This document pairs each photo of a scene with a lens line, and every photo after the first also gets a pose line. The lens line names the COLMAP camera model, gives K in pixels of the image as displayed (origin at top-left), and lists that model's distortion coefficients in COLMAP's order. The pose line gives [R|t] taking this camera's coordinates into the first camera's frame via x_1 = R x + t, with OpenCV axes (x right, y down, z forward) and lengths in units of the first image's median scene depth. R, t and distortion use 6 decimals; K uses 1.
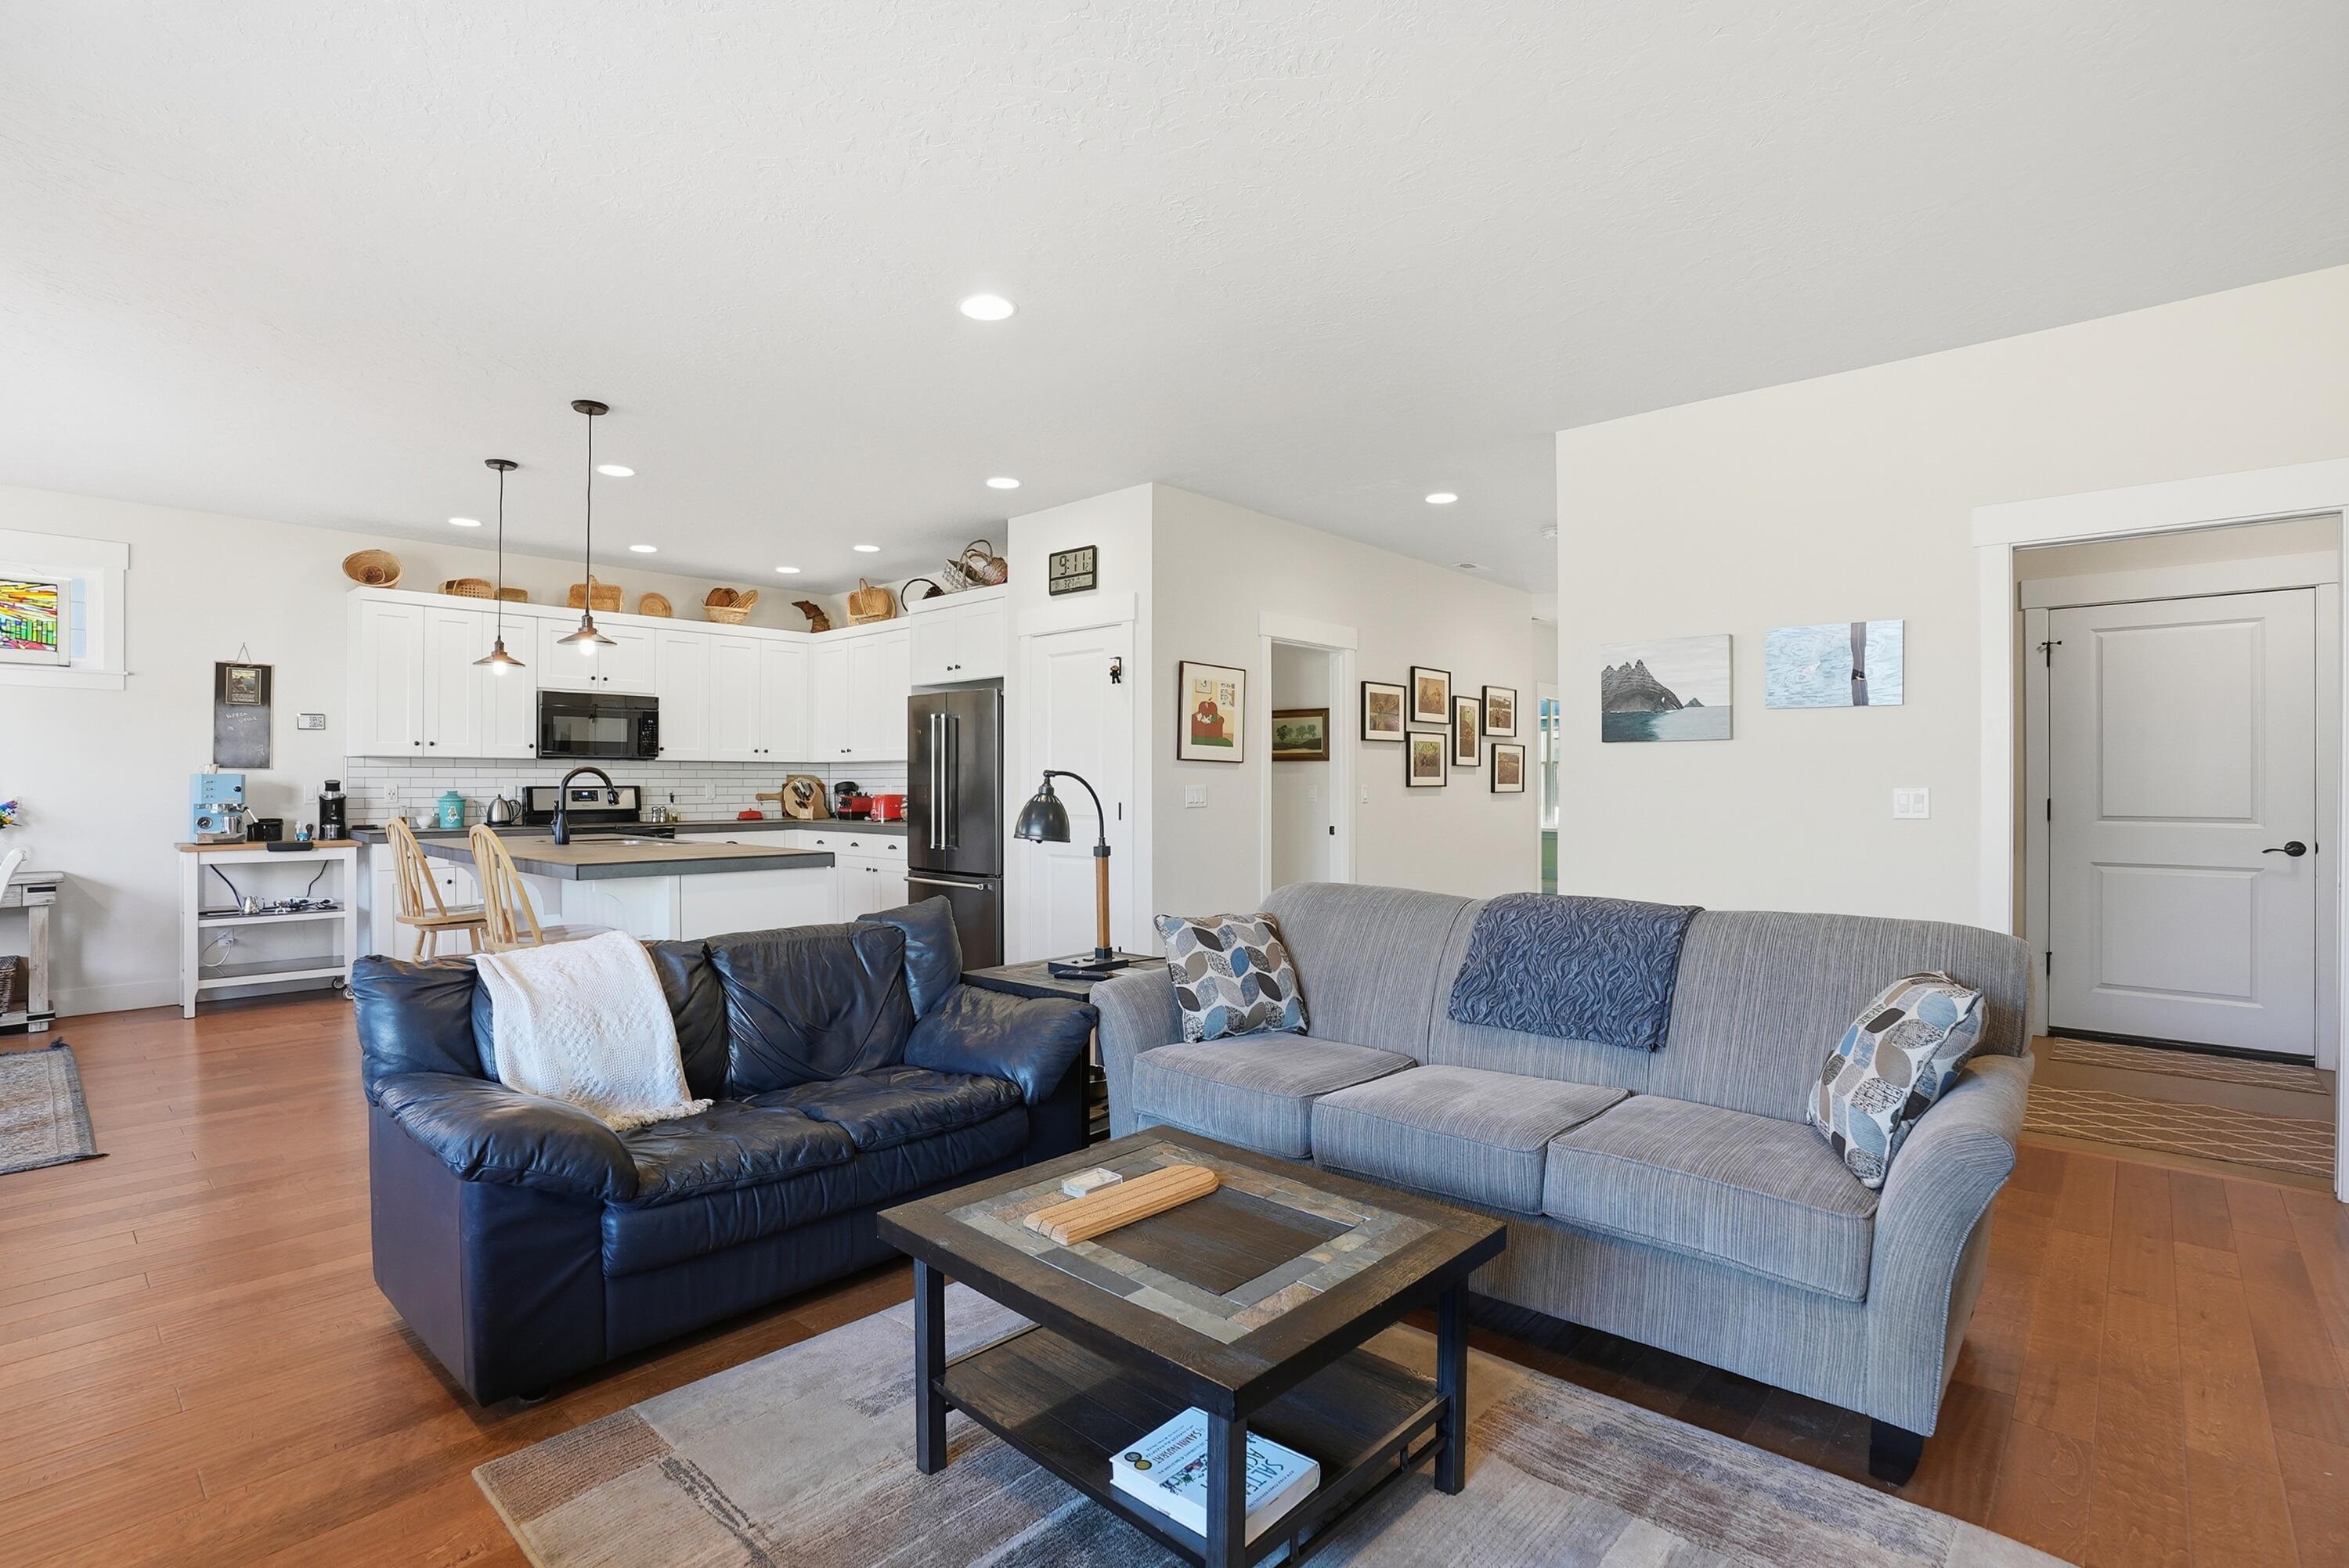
lens RADIAL K [[1106.5, 0, 1174.5], [0, 1106.5, 784.0], [0, 0, 1]] dist [-0.069177, 0.030392]
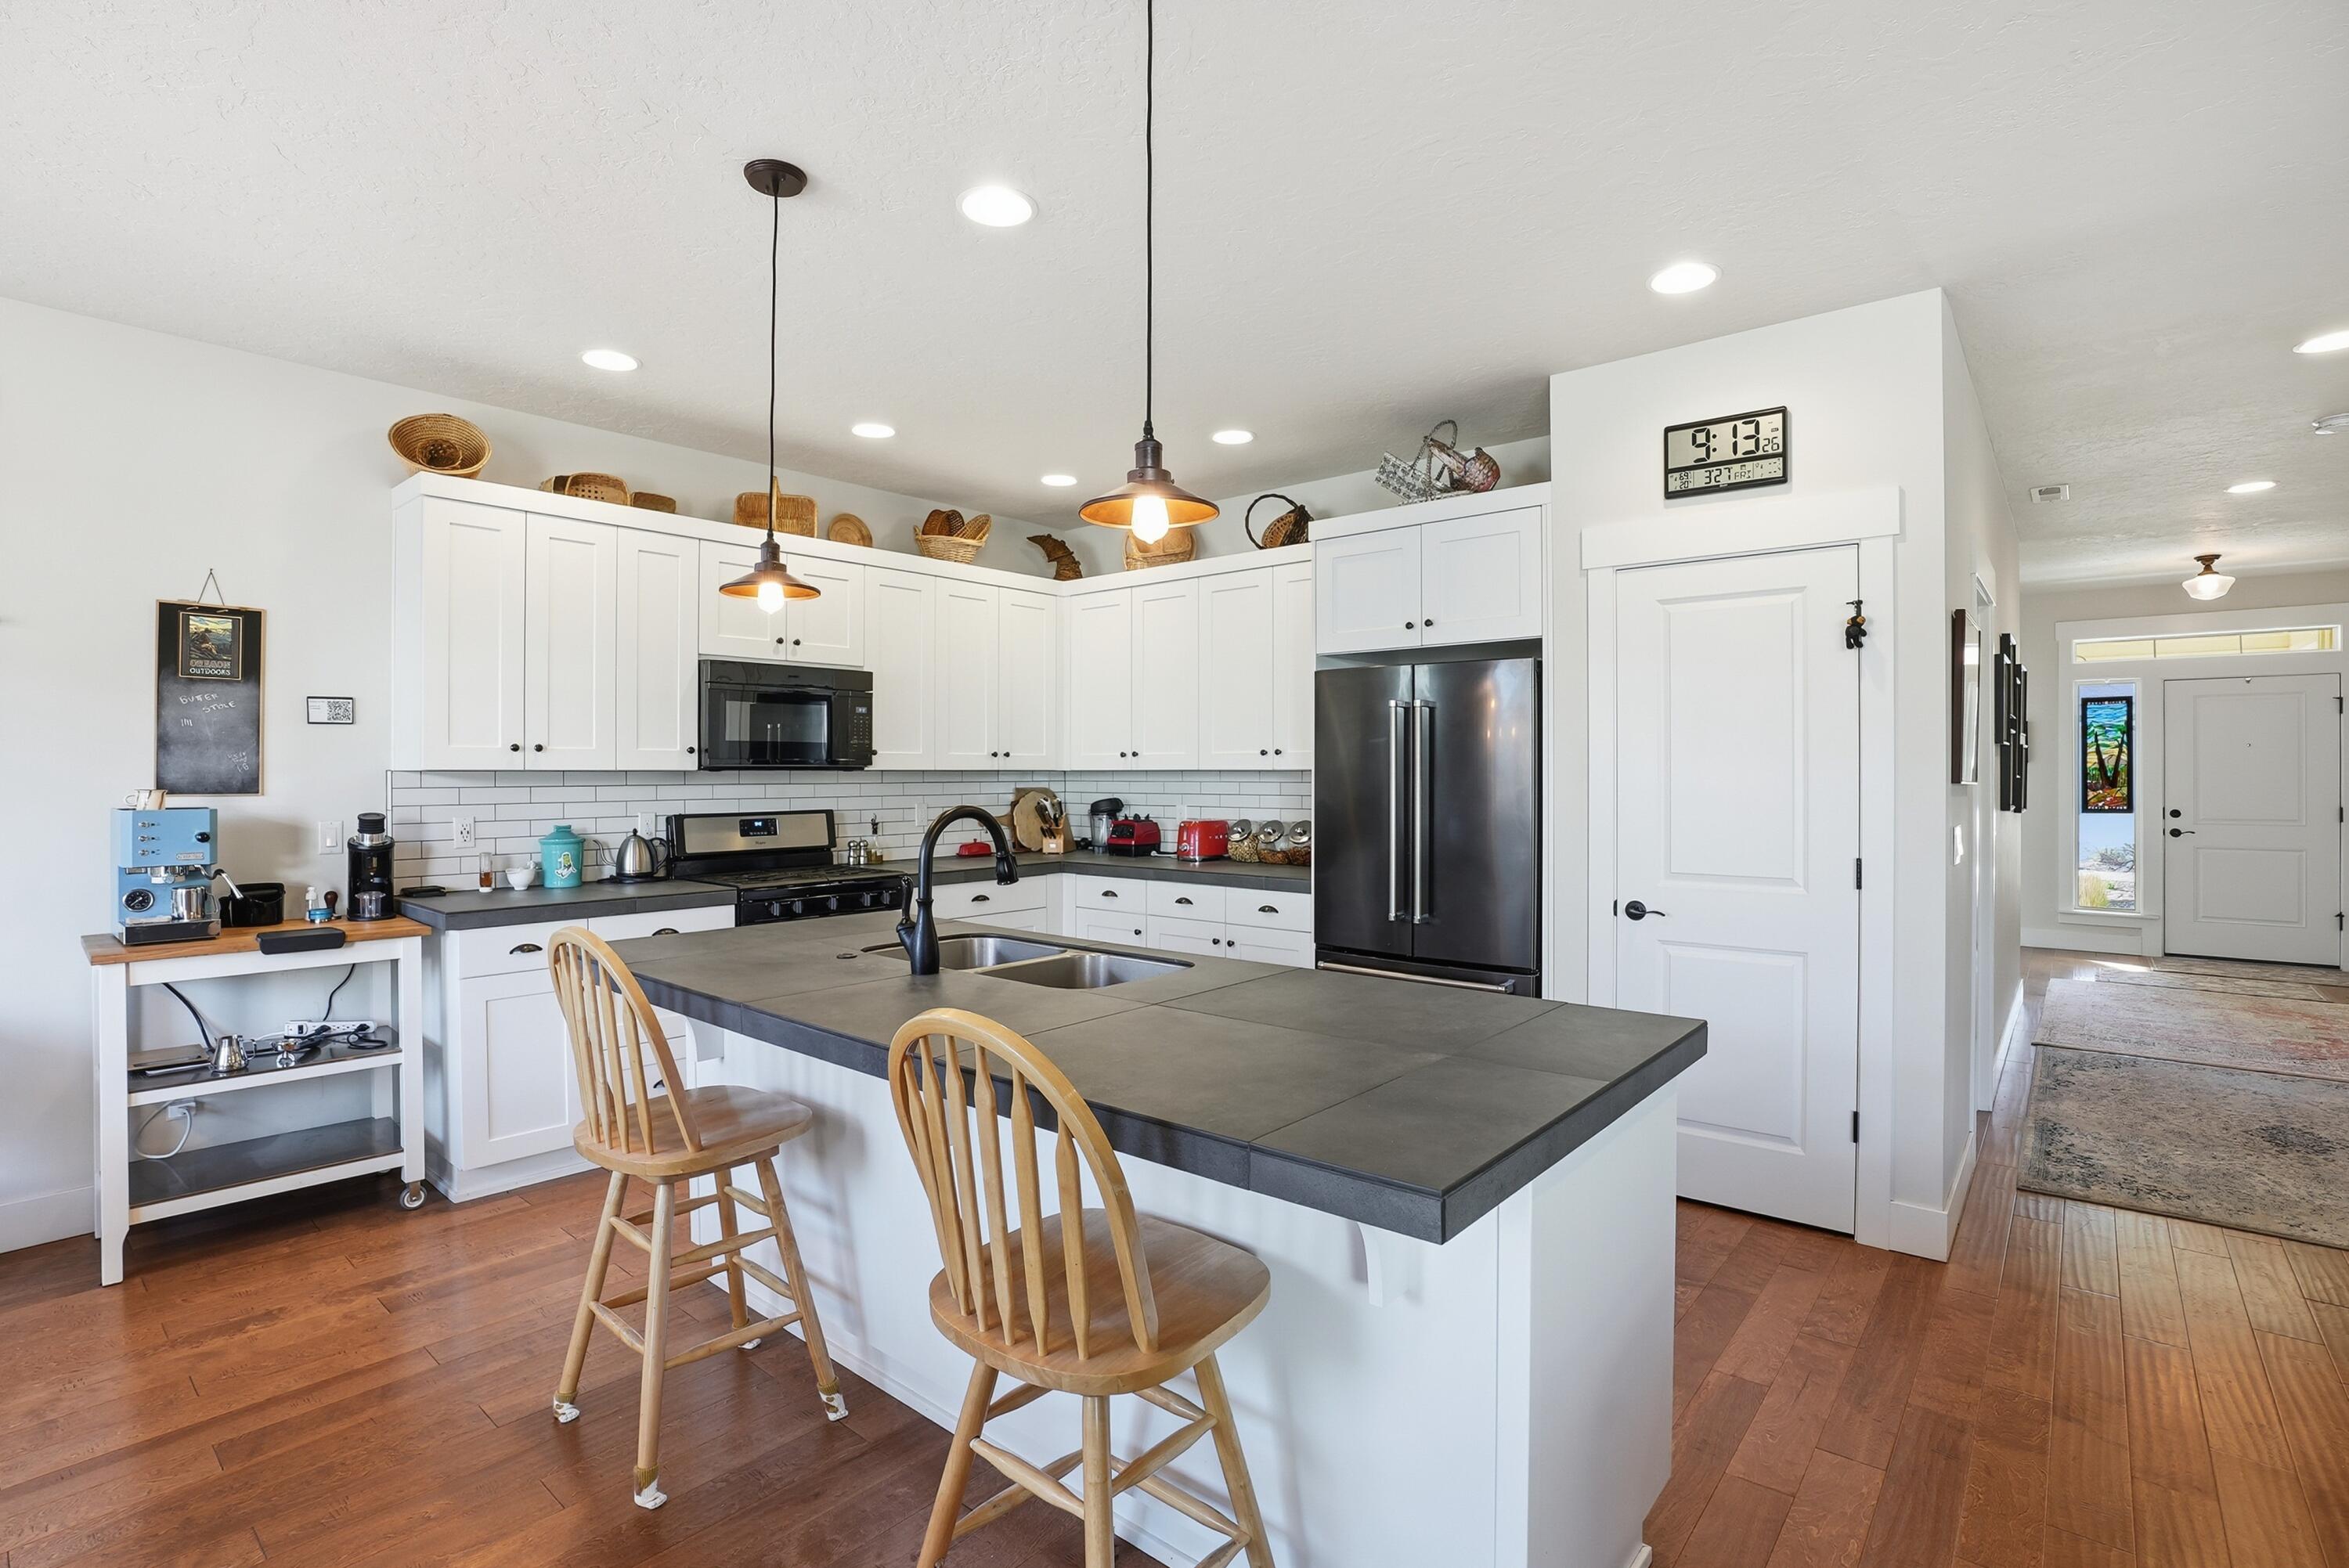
lens RADIAL K [[1119.3, 0, 1190.2], [0, 1119.3, 777.7], [0, 0, 1]] dist [-0.068601, 0.027529]
pose [[0.999362, -0.000815, 0.035701, -0.371744], [0.000658, 0.999990, 0.004406, -0.024643], [-0.035704, -0.004380, 0.999353, 0.409428]]
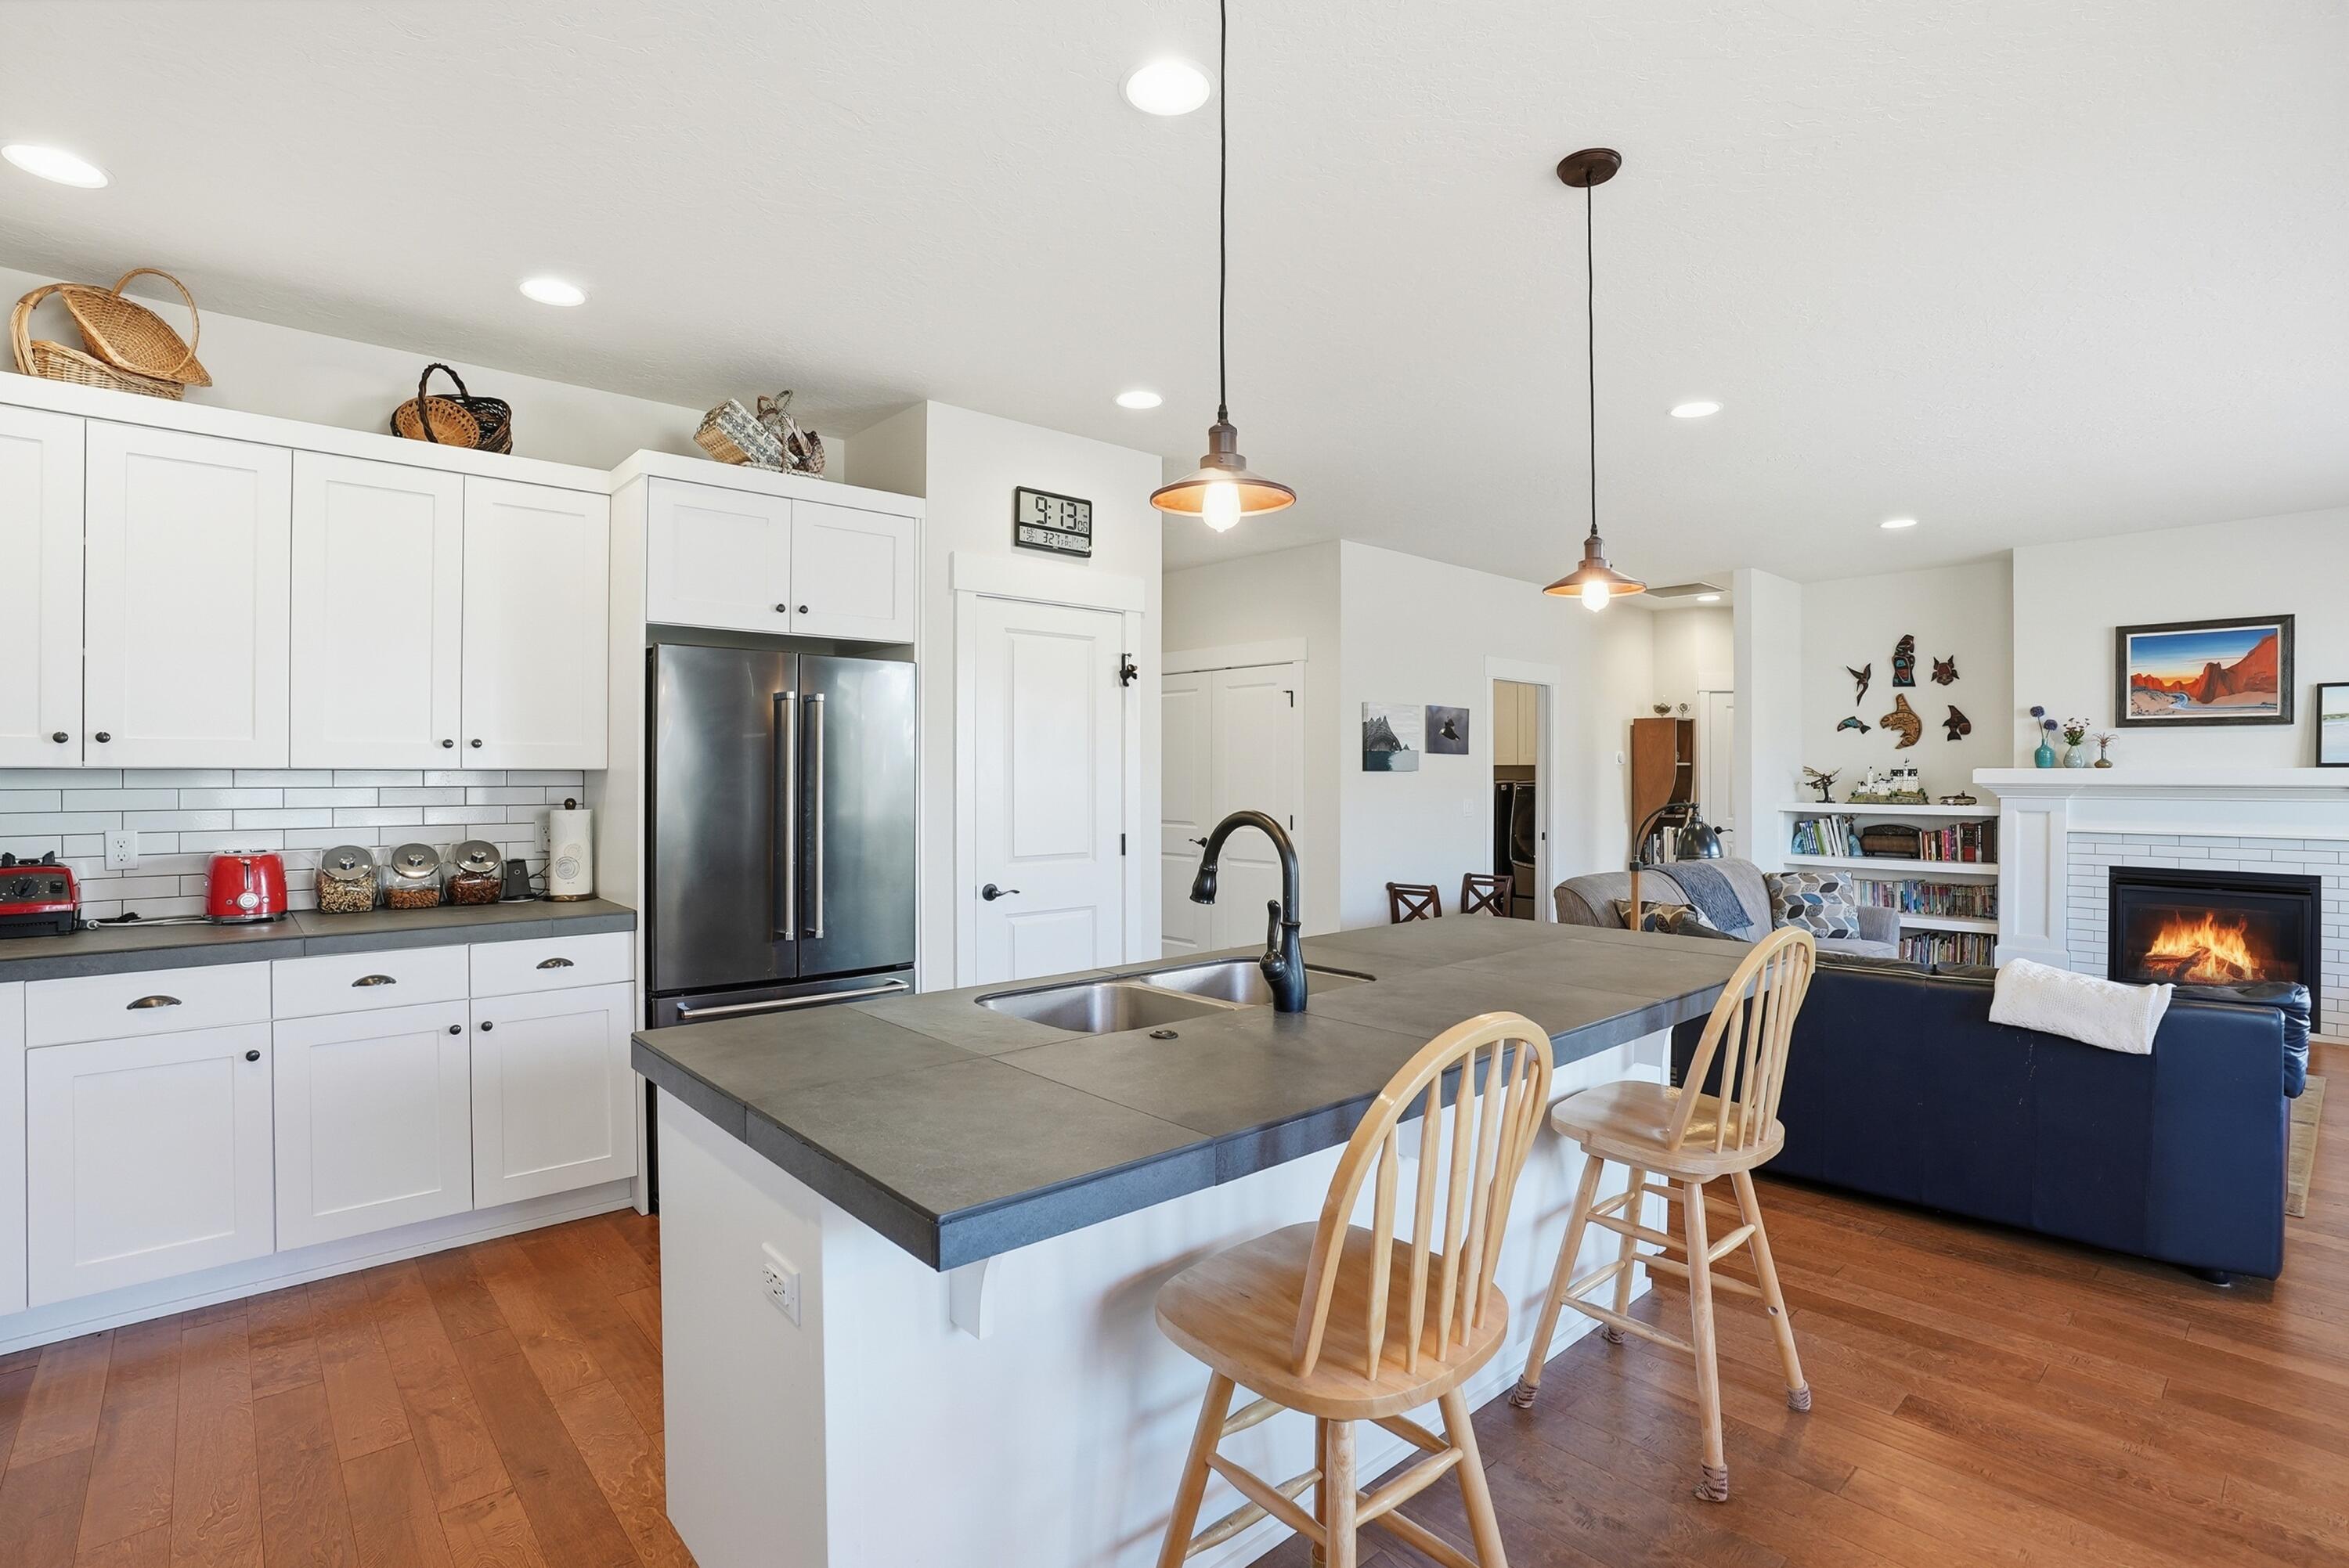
lens RADIAL K [[1106.5, 0, 1174.5], [0, 1106.5, 784.0], [0, 0, 1]] dist [-0.069177, 0.030392]
pose [[0.104582, -0.005070, 0.994503, -0.771372], [0.003567, 0.999982, 0.004723, -0.020920], [-0.994510, 0.003053, 0.104598, 0.797548]]
